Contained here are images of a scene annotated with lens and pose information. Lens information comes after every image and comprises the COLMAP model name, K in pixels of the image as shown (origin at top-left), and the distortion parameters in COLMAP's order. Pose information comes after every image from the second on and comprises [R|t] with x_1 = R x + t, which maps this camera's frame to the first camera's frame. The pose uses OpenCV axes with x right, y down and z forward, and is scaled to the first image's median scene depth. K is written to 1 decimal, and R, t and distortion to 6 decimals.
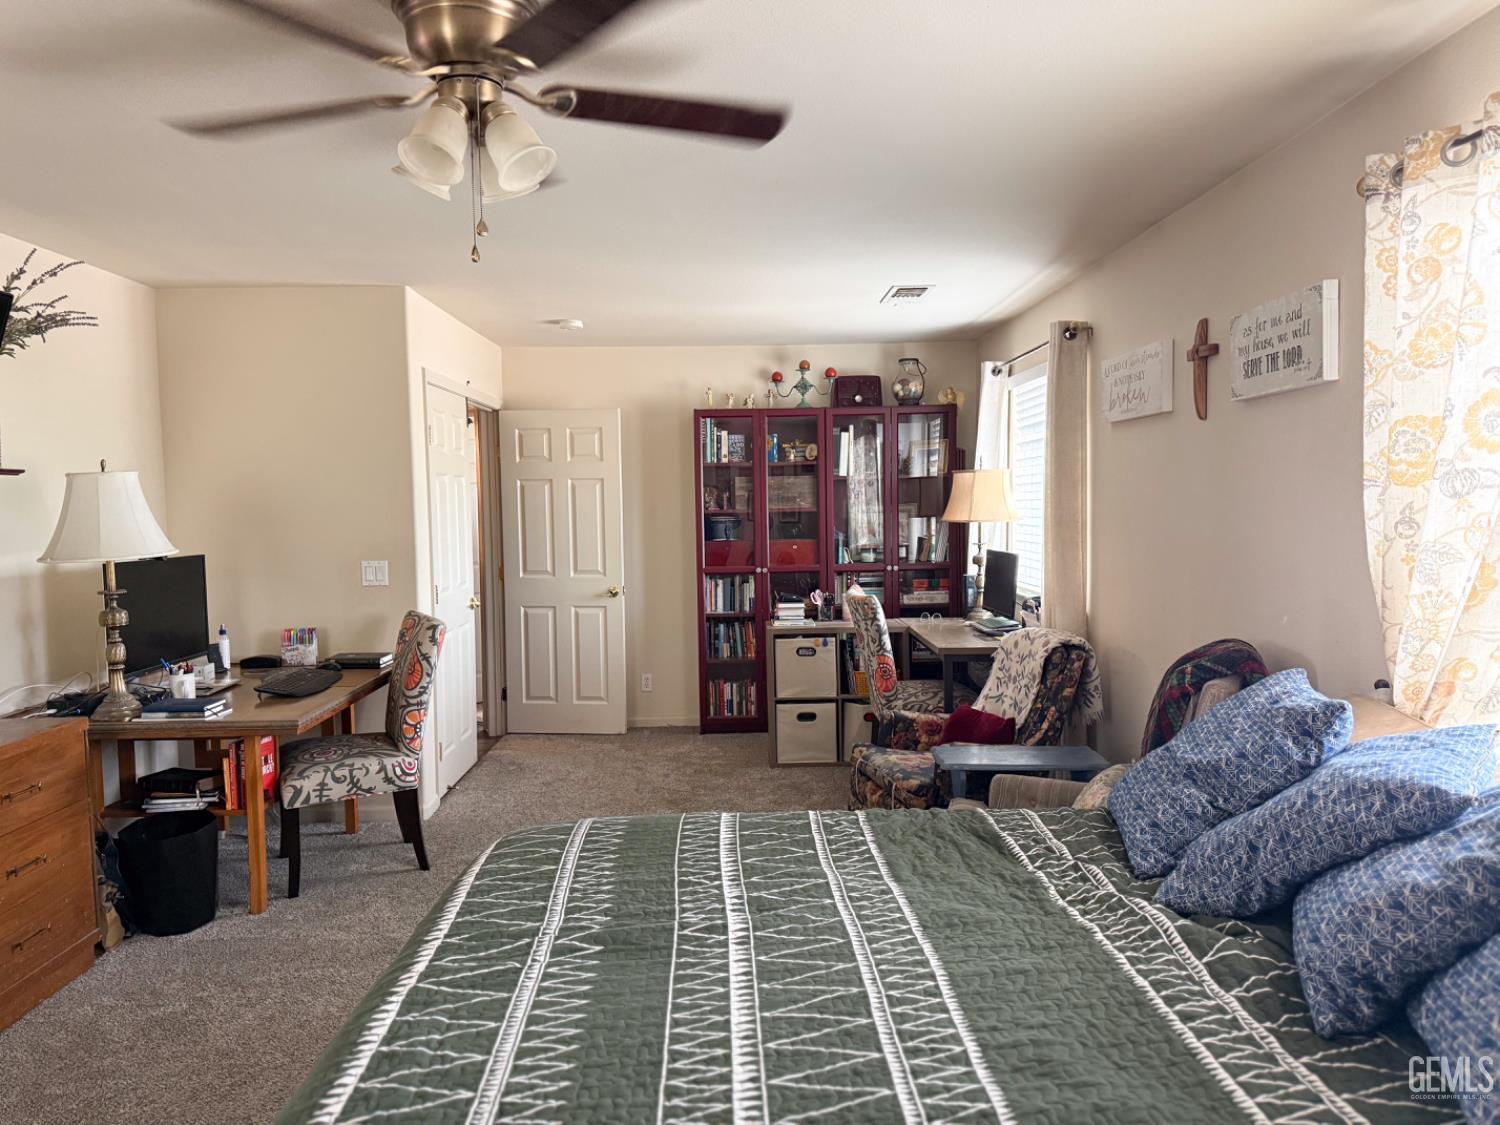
lens RADIAL K [[1044.8, 0, 841.5], [0, 1044.8, 526.5], [0, 0, 1]] dist [0.134298, -0.188599]
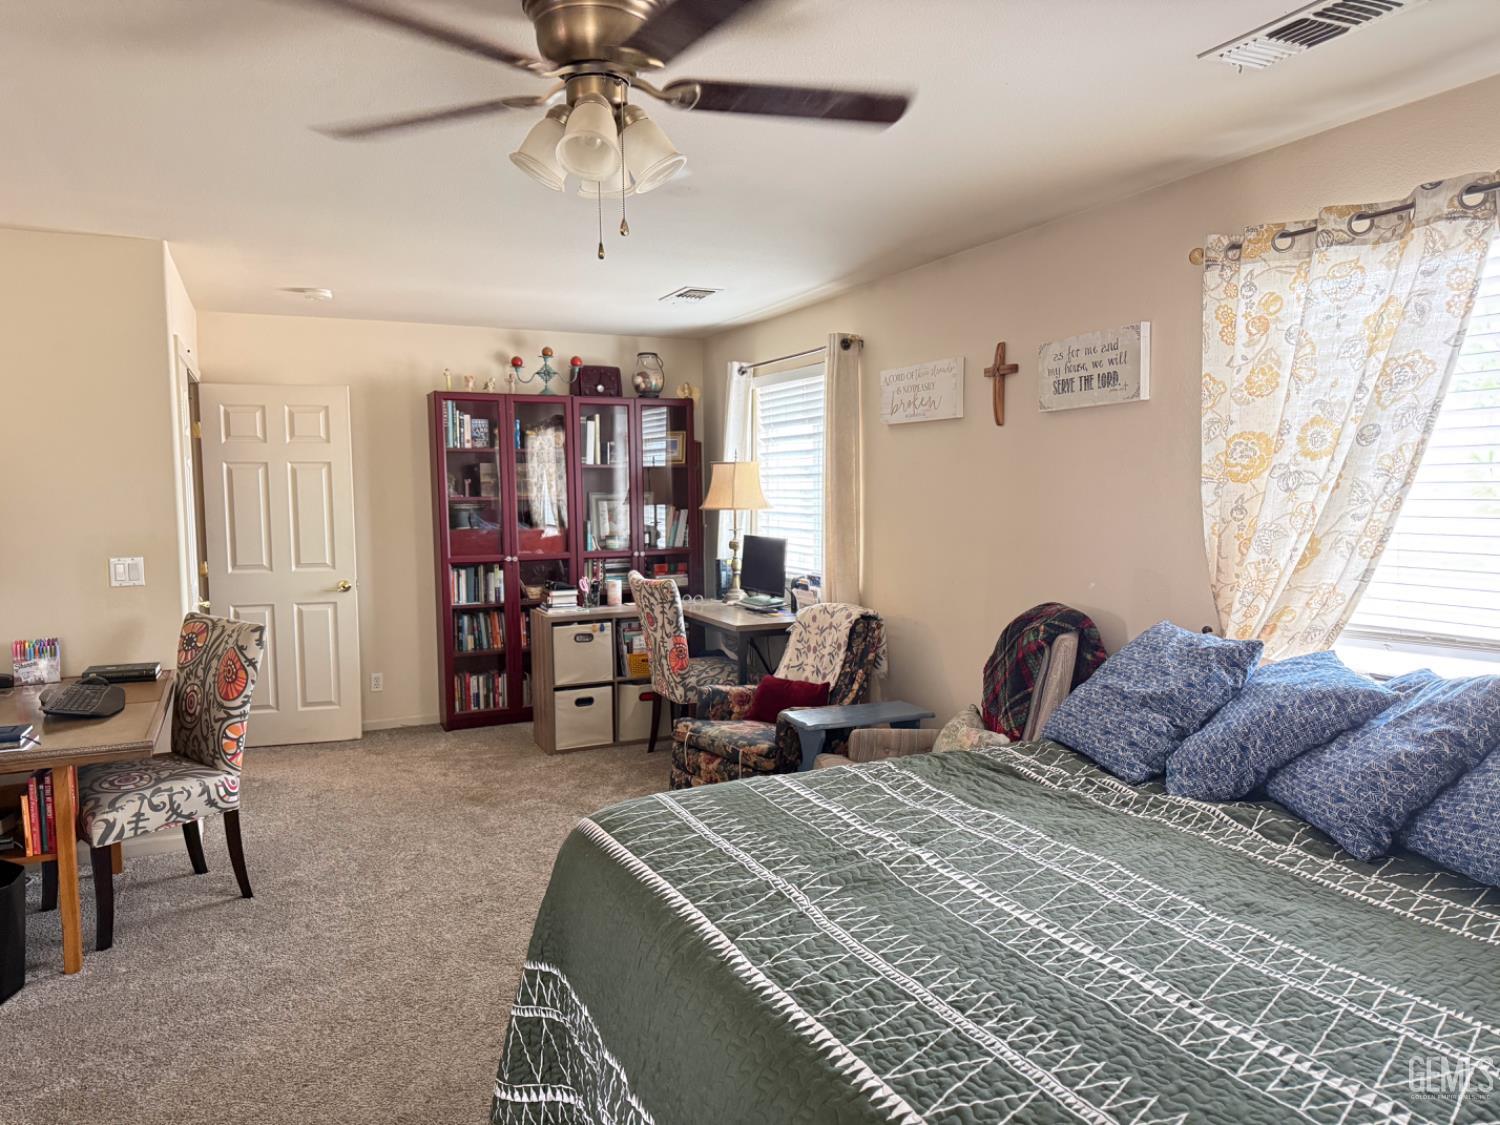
lens RADIAL K [[1048.5, 0, 748.3], [0, 1048.5, 534.3], [0, 0, 1]] dist [0.125528, -0.168509]
pose [[0.911645, -0.013627, 0.410753, -0.379102], [0.004829, 0.999736, 0.022449, -0.003428], [-0.410951, -0.018482, 0.911470, 0.007173]]
